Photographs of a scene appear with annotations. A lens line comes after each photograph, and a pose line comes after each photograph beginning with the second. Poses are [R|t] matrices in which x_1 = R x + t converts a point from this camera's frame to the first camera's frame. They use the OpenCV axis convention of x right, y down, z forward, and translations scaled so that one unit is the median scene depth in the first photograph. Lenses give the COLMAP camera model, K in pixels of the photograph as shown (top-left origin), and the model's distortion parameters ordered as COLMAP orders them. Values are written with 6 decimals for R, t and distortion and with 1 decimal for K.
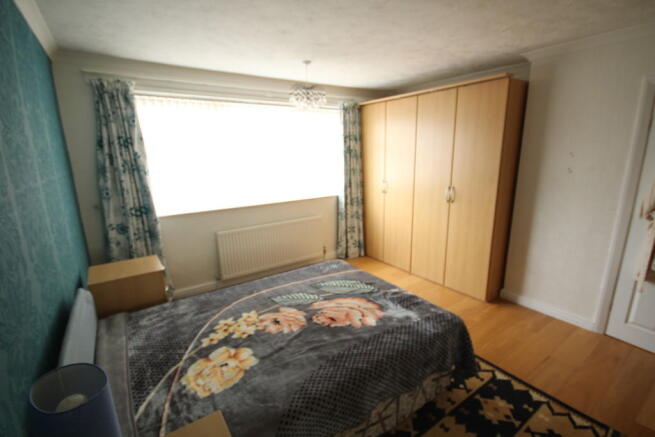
lens RADIAL K [[289.9, 0, 327.5], [0, 289.9, 218.5], [0, 0, 1]] dist [-0.000382, -0.000058]
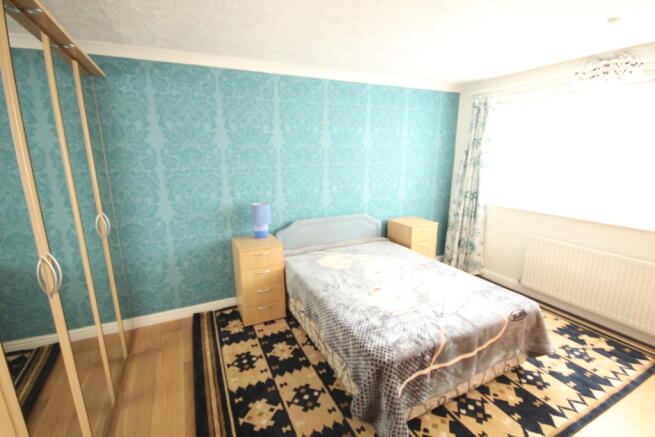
lens RADIAL K [[289.9, 0, 327.5], [0, 289.9, 218.5], [0, 0, 1]] dist [-0.000382, -0.000058]
pose [[-0.126729, 0.243528, -0.961579, 0.761117], [-0.211850, 0.940383, 0.266081, -0.146014], [0.969051, 0.237431, -0.067583, 0.512906]]
